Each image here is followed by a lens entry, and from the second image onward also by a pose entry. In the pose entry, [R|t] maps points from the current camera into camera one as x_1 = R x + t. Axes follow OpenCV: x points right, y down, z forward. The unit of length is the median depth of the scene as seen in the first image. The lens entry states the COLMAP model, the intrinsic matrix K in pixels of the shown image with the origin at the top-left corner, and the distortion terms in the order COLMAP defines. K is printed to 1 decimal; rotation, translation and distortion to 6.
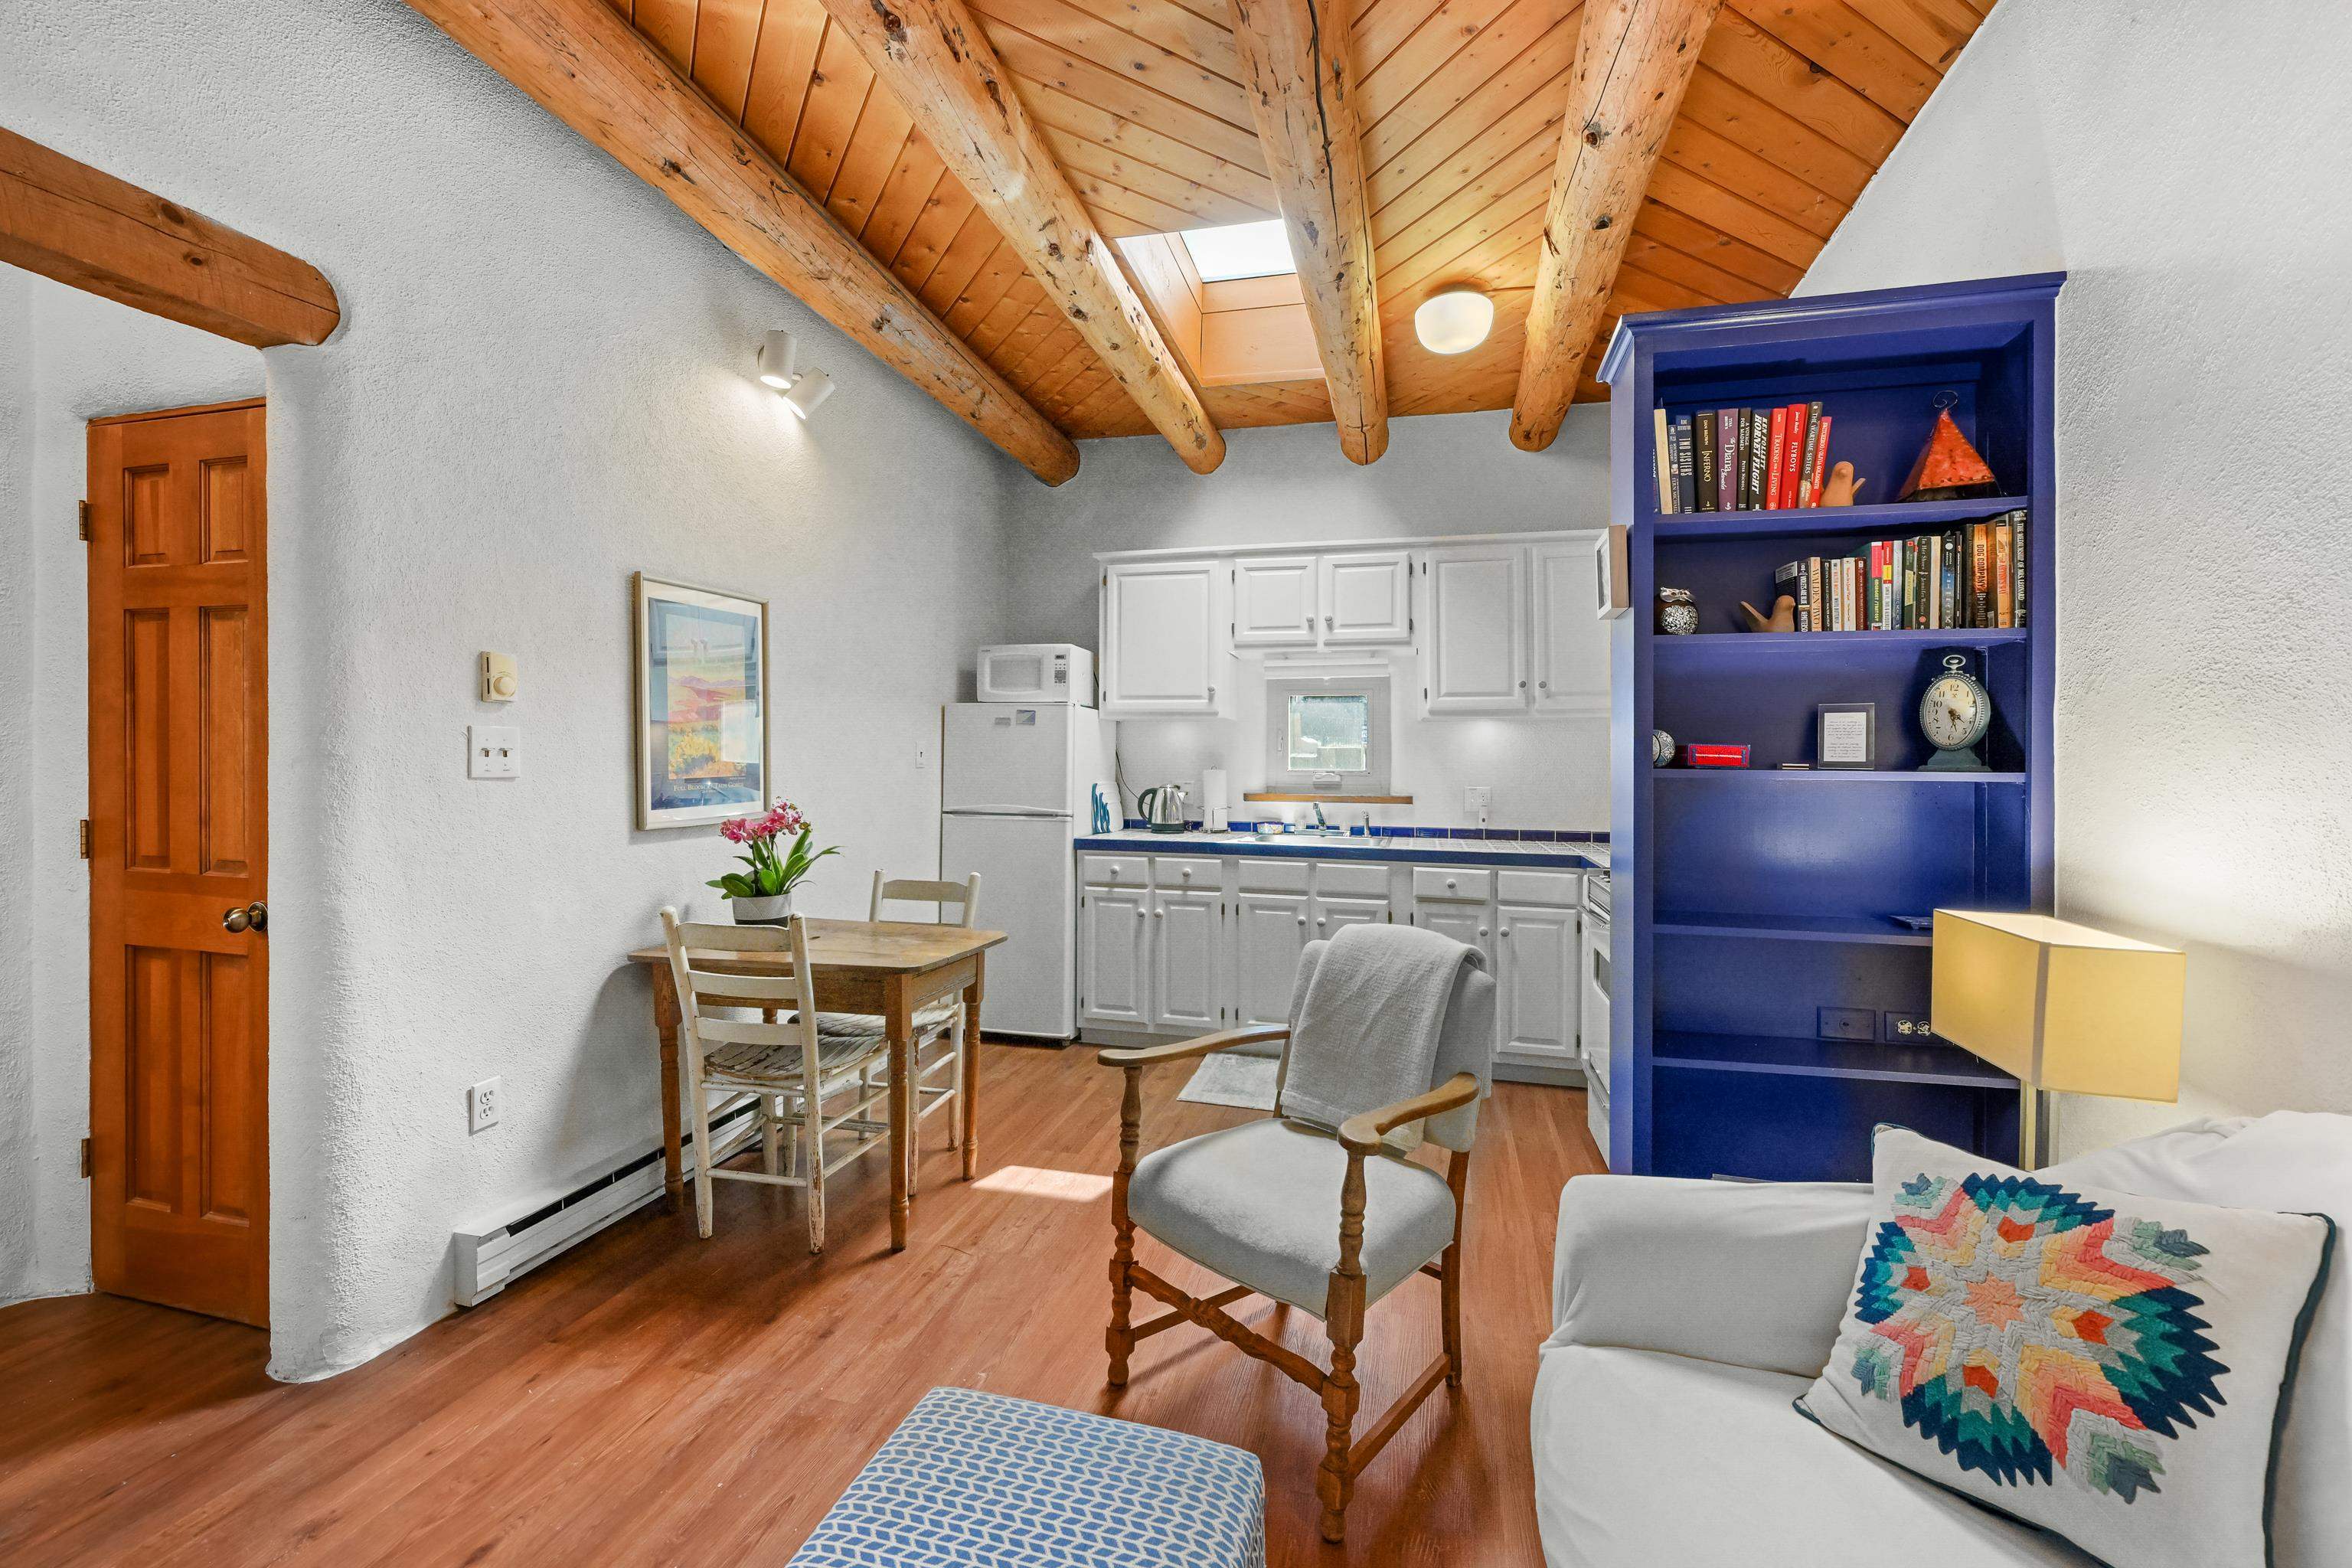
lens RADIAL K [[957.7, 0, 1176.0], [0, 957.7, 784.0], [0, 0, 1]] dist [0.000383, 0.000303]
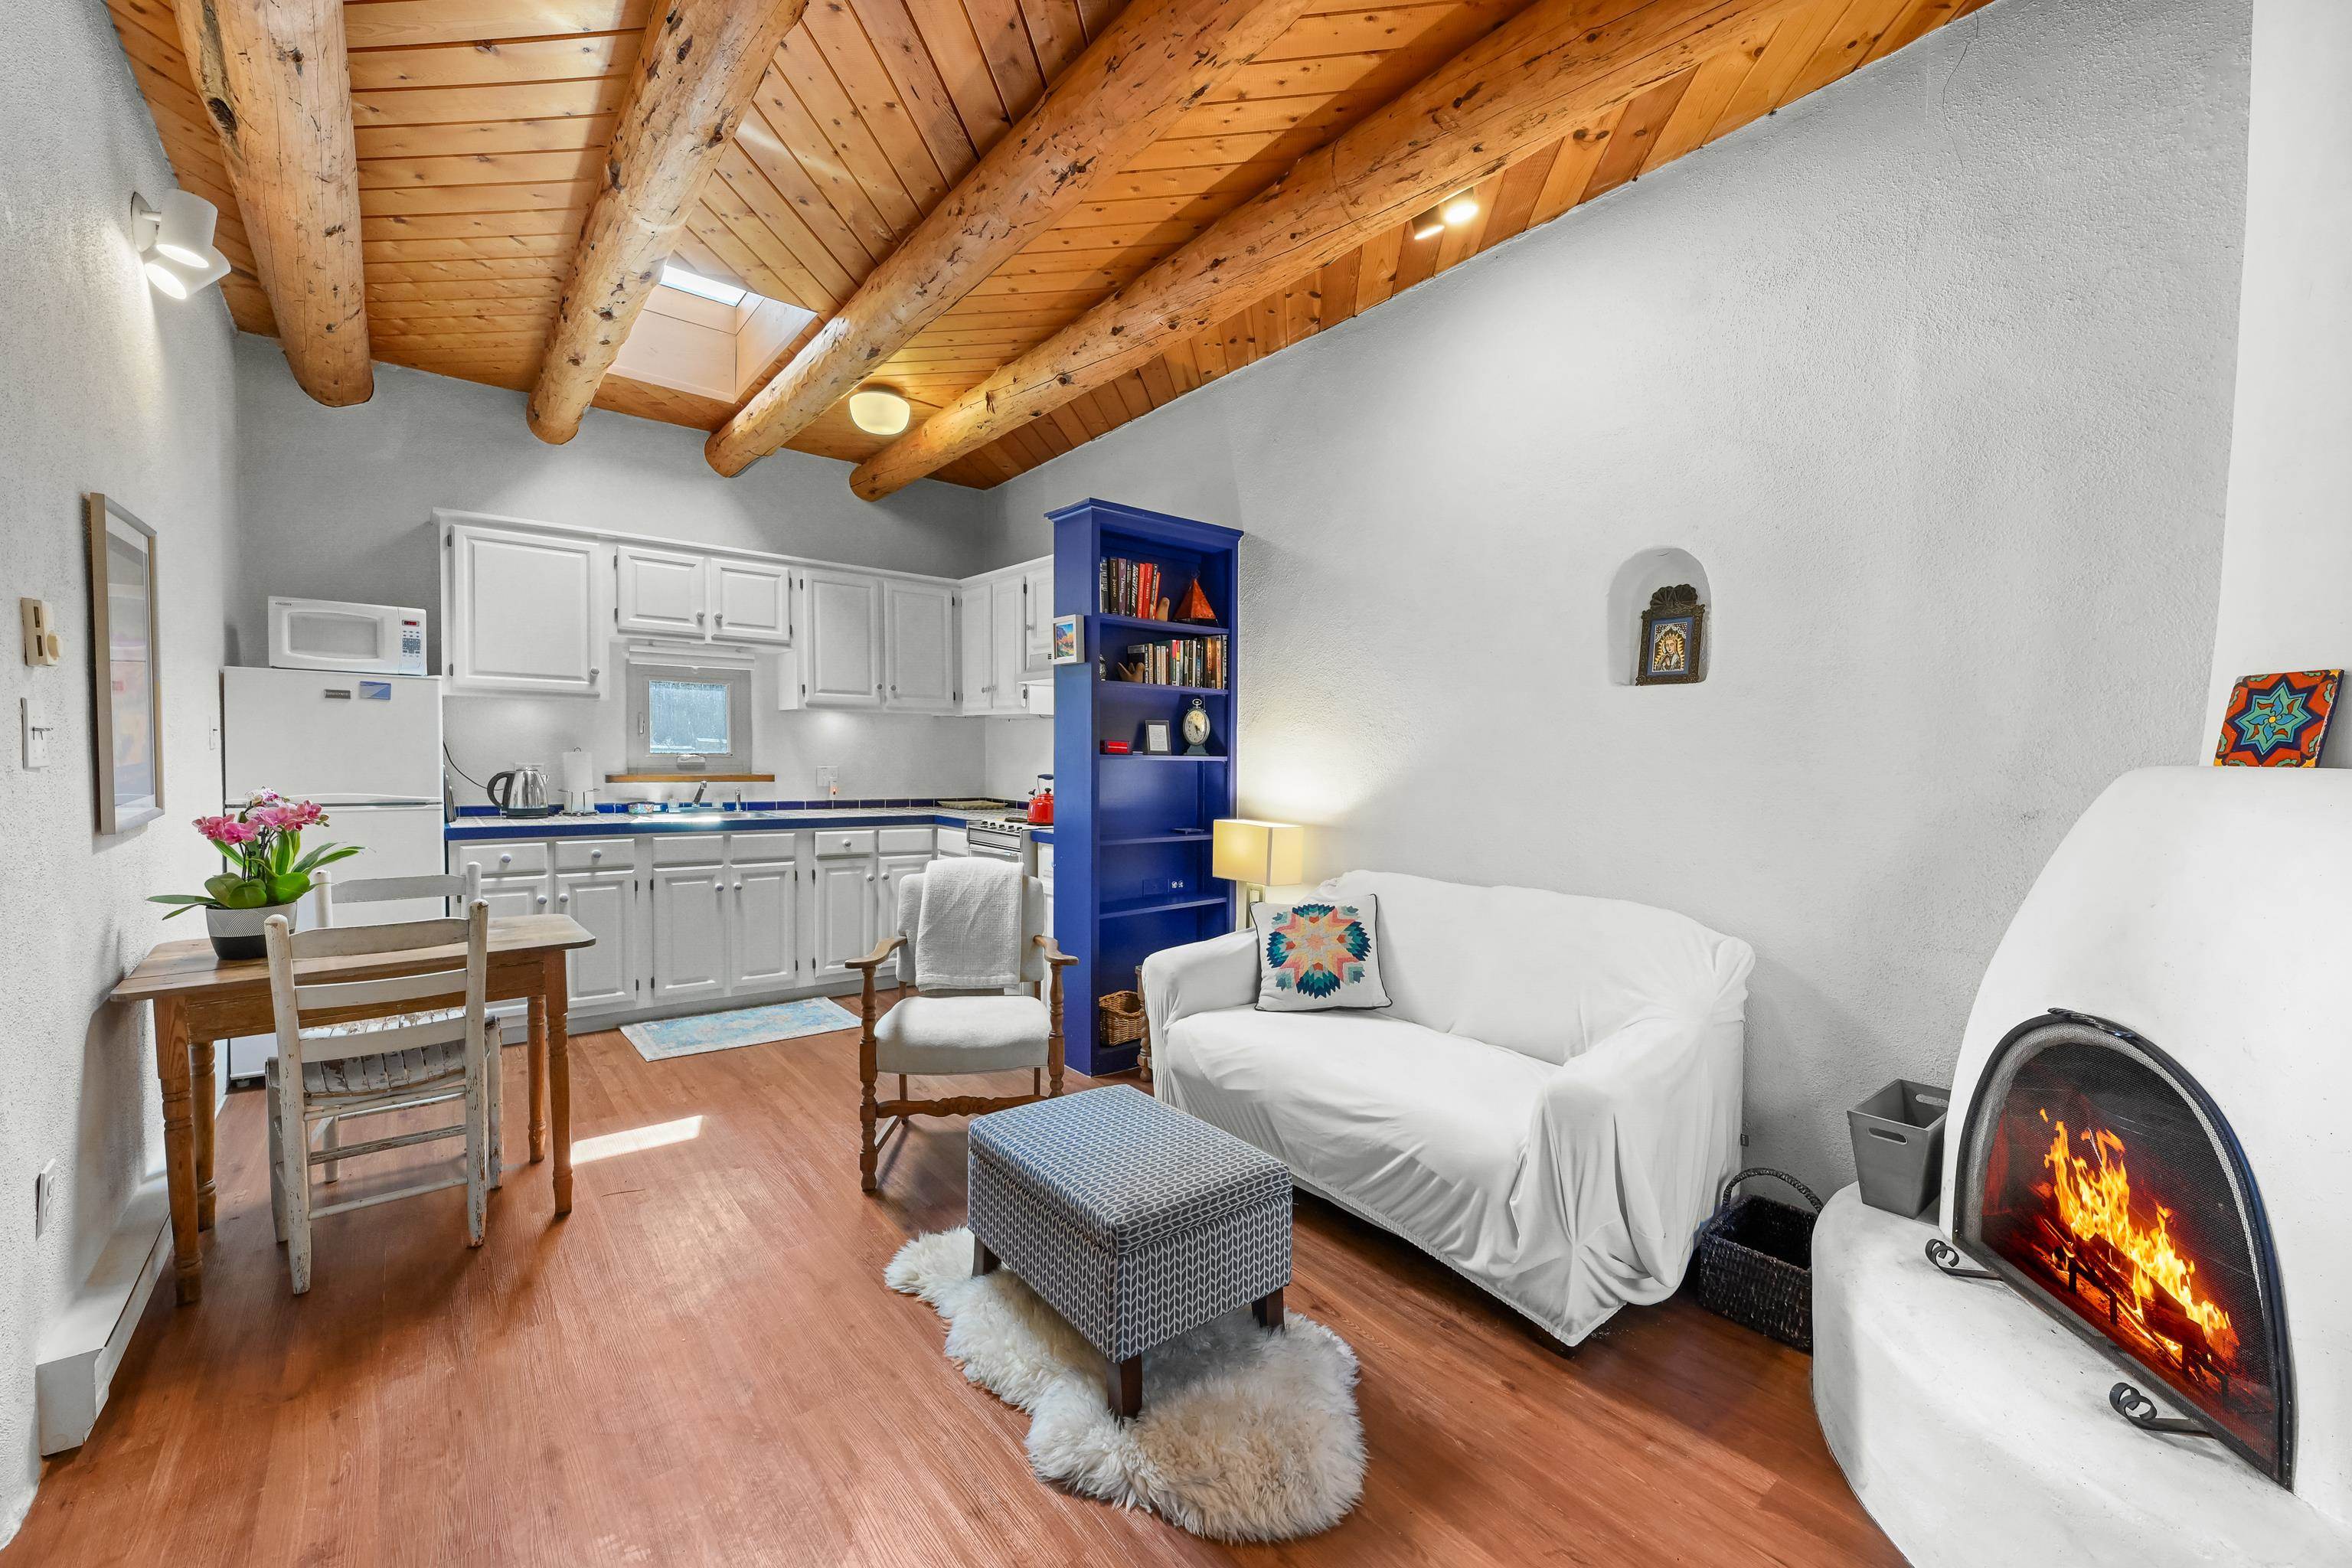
lens RADIAL K [[929.2, 0, 1190.1], [0, 929.2, 793.9], [0, 0, 1]] dist [-0.001226, -0.000064]
pose [[0.595083, -0.035158, 0.802895, -0.428640], [0.007588, 0.999244, 0.038131, -0.003911], [-0.803629, -0.016599, 0.594899, -0.093862]]
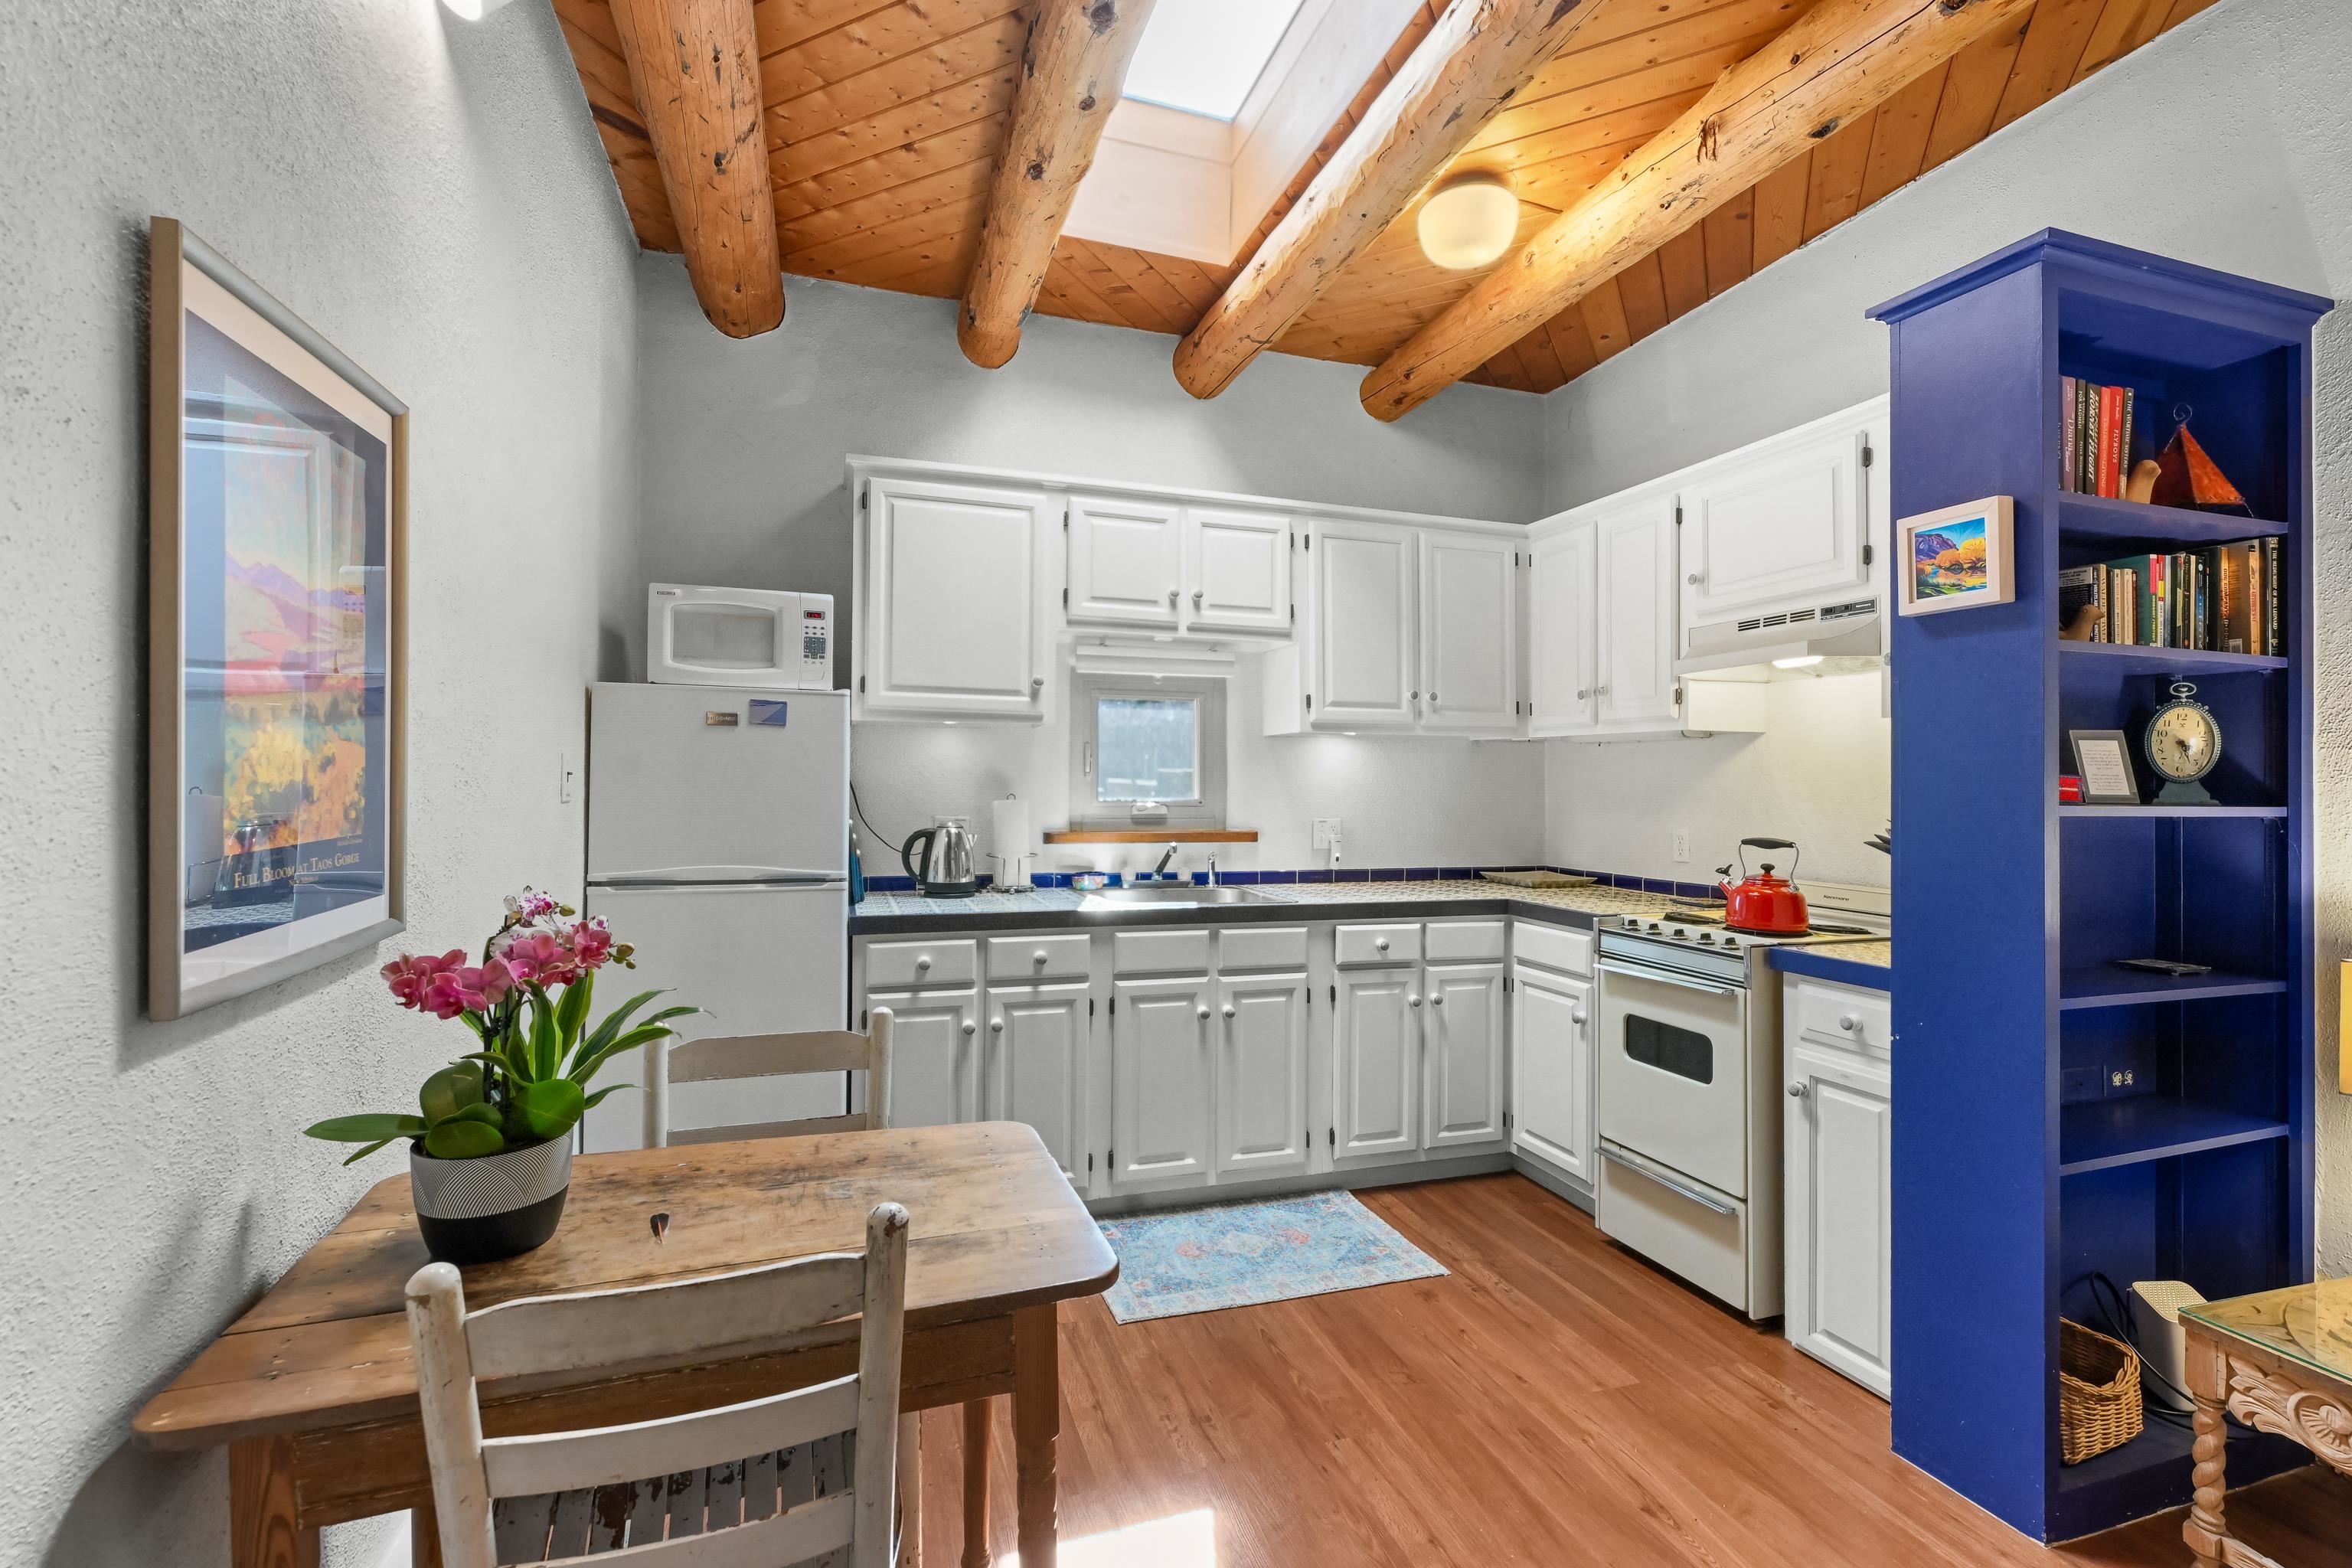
lens RADIAL K [[1068.9, 0, 1215.4], [0, 1068.9, 798.7], [0, 0, 1]] dist [-0.000773, -0.000564]
pose [[0.839690, -0.007888, 0.543009, -0.305536], [0.011388, 0.999930, -0.003084, -0.014419], [-0.542946, 0.008773, 0.839722, 0.337301]]
